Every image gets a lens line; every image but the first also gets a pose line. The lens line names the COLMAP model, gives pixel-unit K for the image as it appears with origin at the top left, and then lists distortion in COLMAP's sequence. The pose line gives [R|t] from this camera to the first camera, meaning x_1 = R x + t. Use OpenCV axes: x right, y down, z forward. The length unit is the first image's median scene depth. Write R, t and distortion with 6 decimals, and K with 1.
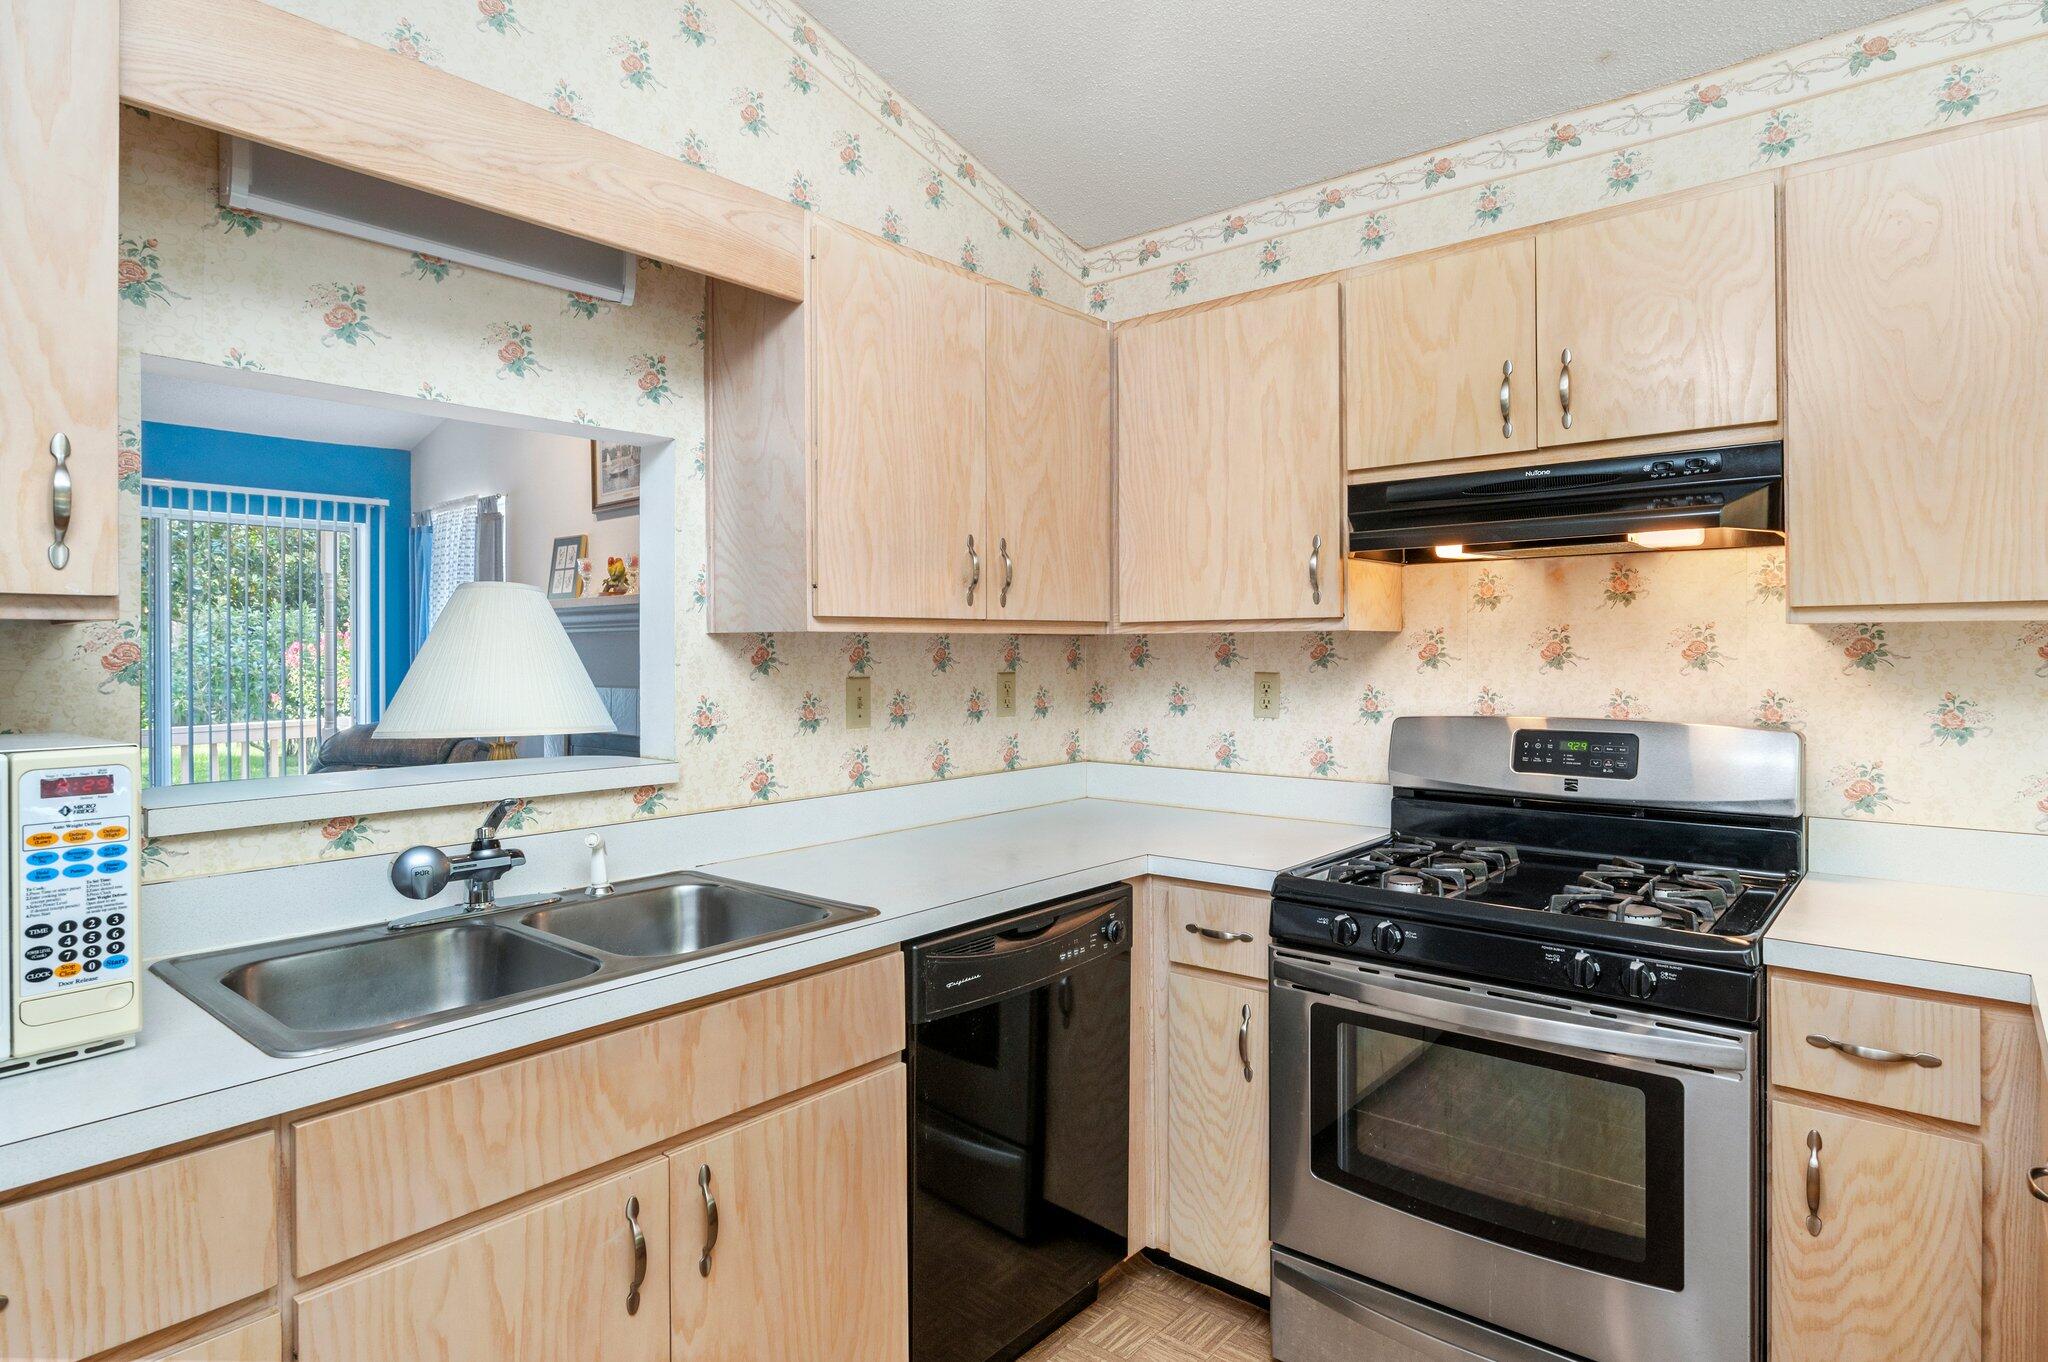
lens RADIAL K [[1103.2, 0, 1016.9], [0, 1103.2, 649.5], [0, 0, 1]] dist [-0.007893, 0.003104]
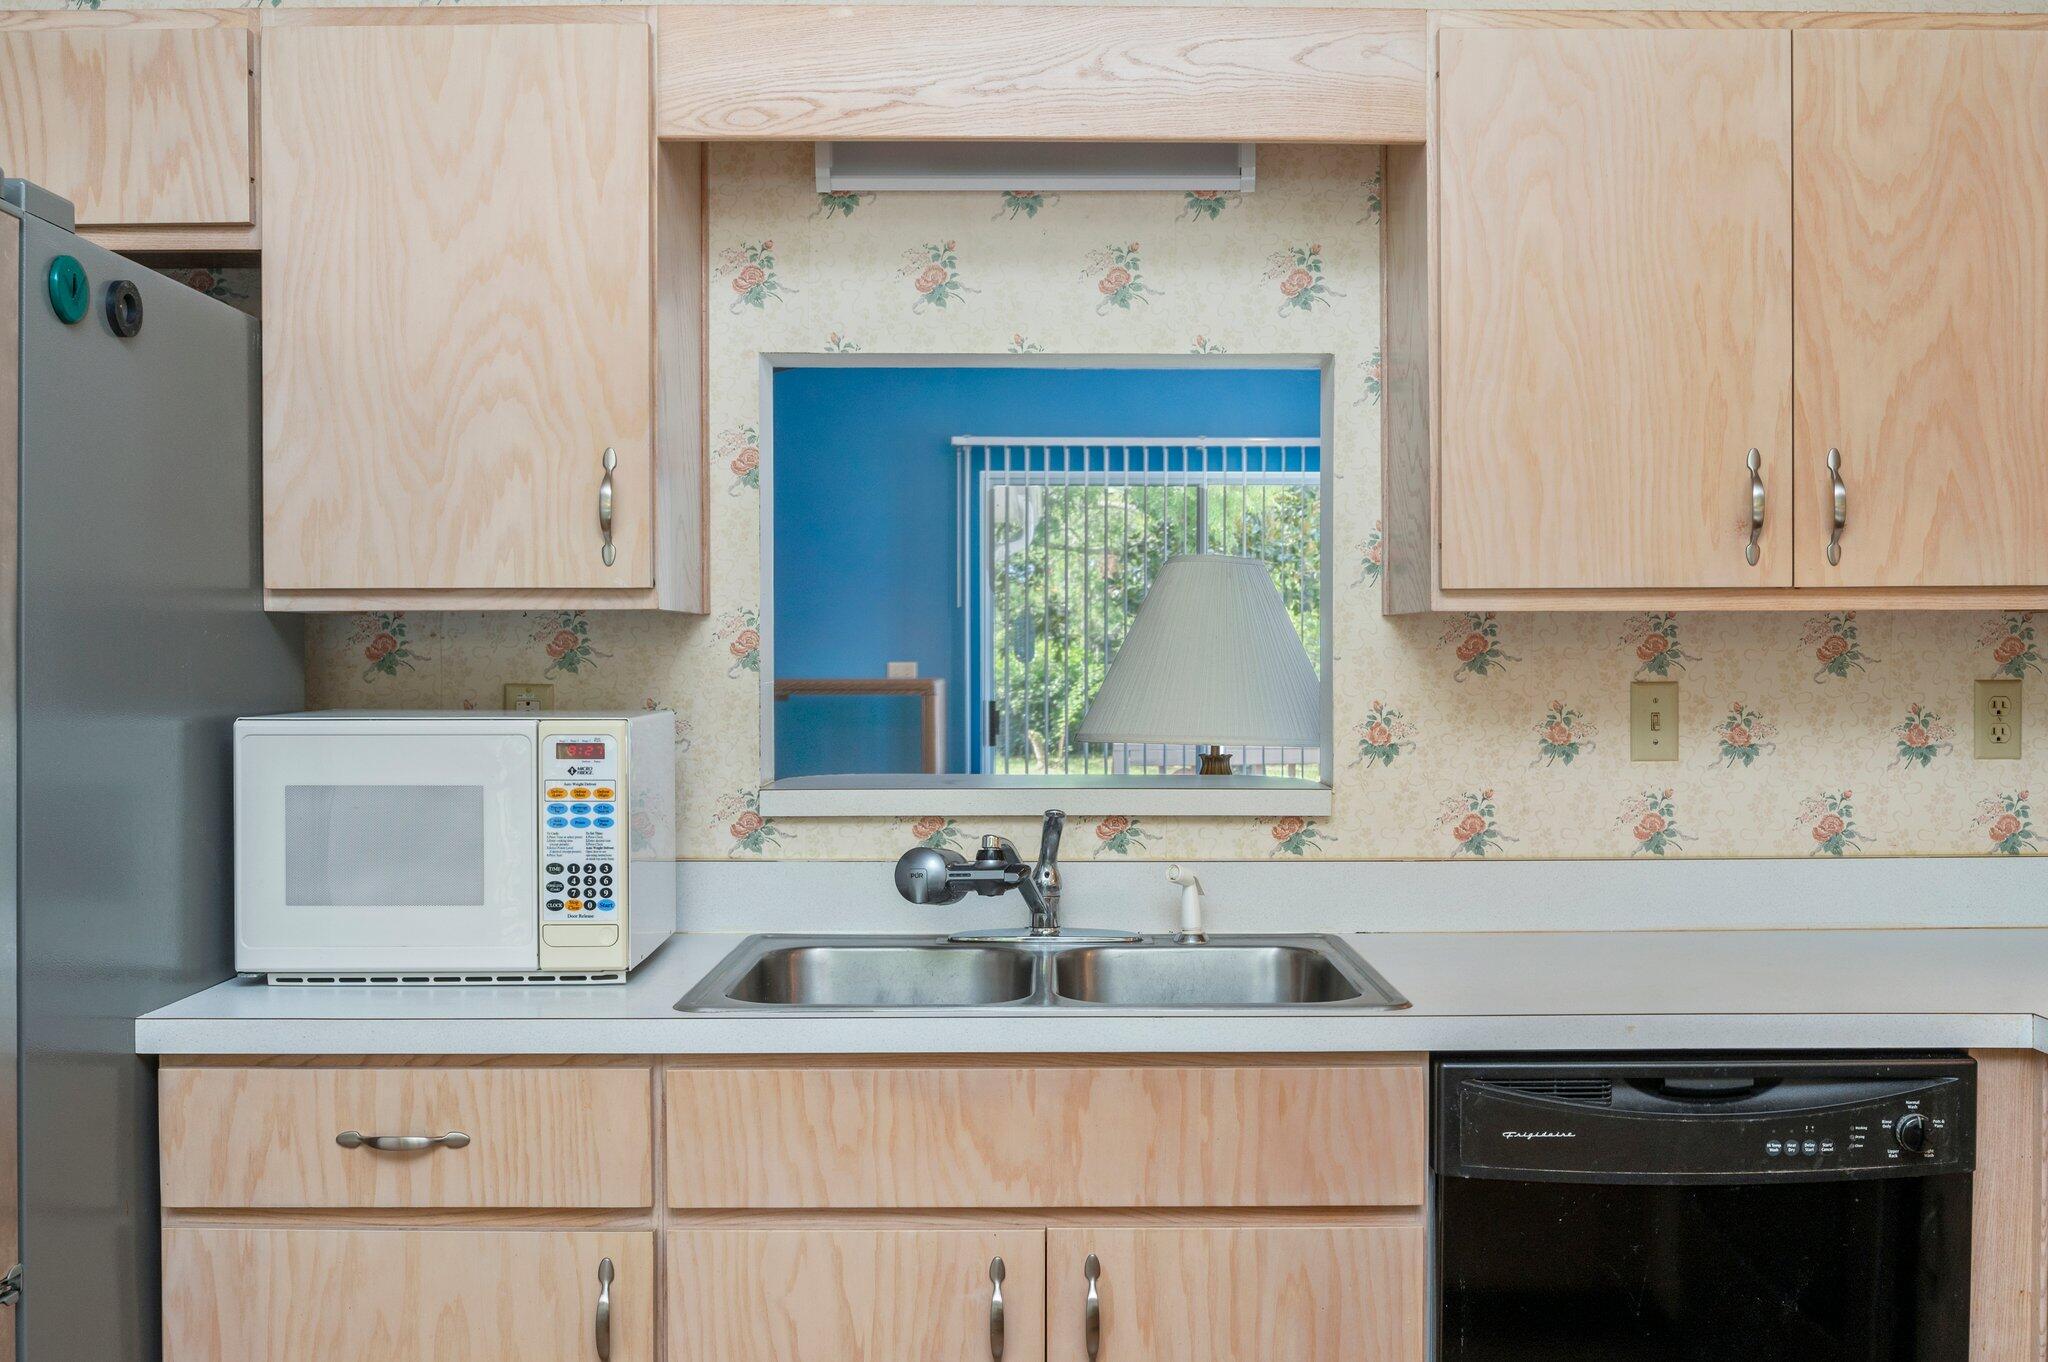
lens RADIAL K [[1773.3, 0, 1029.2], [0, 1773.3, 673.2], [0, 0, 1]] dist [-0.013003, -0.023752]
pose [[0.655180, 0.014702, -0.755330, 0.720147], [-0.001661, 0.999836, 0.018020, 0.004541], [0.755471, -0.010551, 0.655097, 0.095161]]
